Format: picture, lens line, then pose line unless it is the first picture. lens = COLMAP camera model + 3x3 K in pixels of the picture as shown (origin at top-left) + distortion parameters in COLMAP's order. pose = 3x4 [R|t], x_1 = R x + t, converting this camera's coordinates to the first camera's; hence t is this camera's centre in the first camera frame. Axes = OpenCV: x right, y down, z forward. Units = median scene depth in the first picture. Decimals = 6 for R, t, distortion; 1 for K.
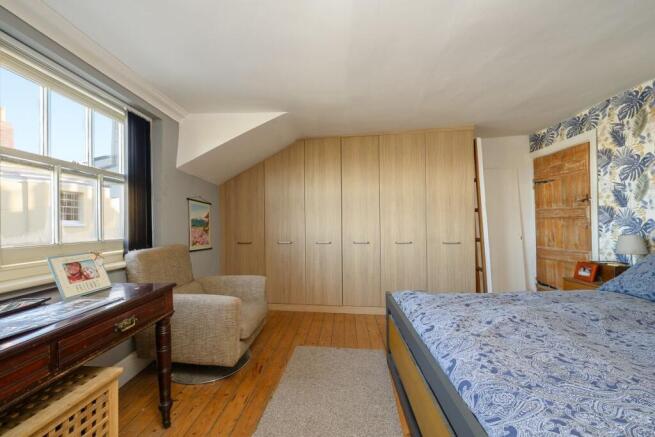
lens RADIAL K [[259.7, 0, 330.4], [0, 259.7, 220.5], [0, 0, 1]] dist [-0.008234, 0.001051]
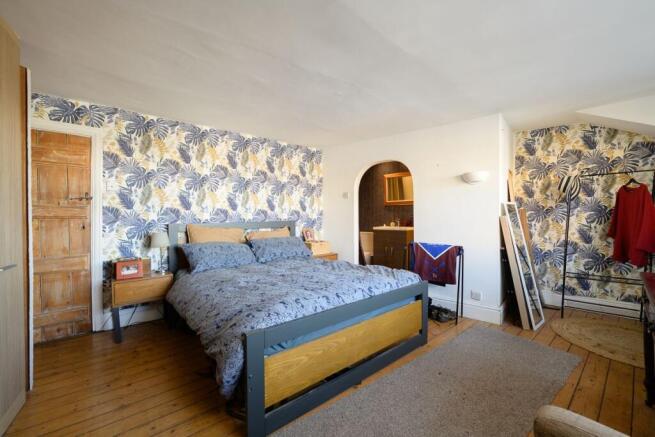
lens RADIAL K [[247.4, 0, 313.9], [0, 247.4, 221.9], [0, 0, 1]] dist [-0.014127, -0.000200]
pose [[-0.646780, 0.009169, 0.762621, -0.209846], [0.007272, 0.999956, -0.005855, 0.014862], [-0.762642, 0.001759, -0.646819, 0.948507]]
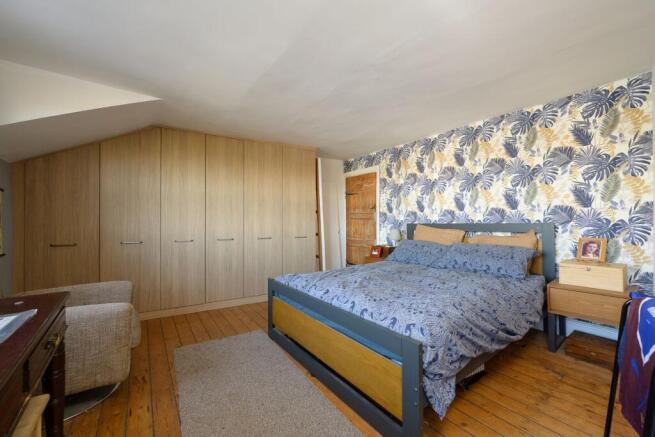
lens RADIAL K [[259.7, 0, 325.7], [0, 259.7, 217.3], [0, 0, 1]] dist [-0.008234, 0.001051]
pose [[0.778712, 0.020401, 0.627049, -0.260974], [-0.016785, 0.999791, -0.011683, 0.002894], [-0.627157, -0.001427, 0.778892, -0.074751]]
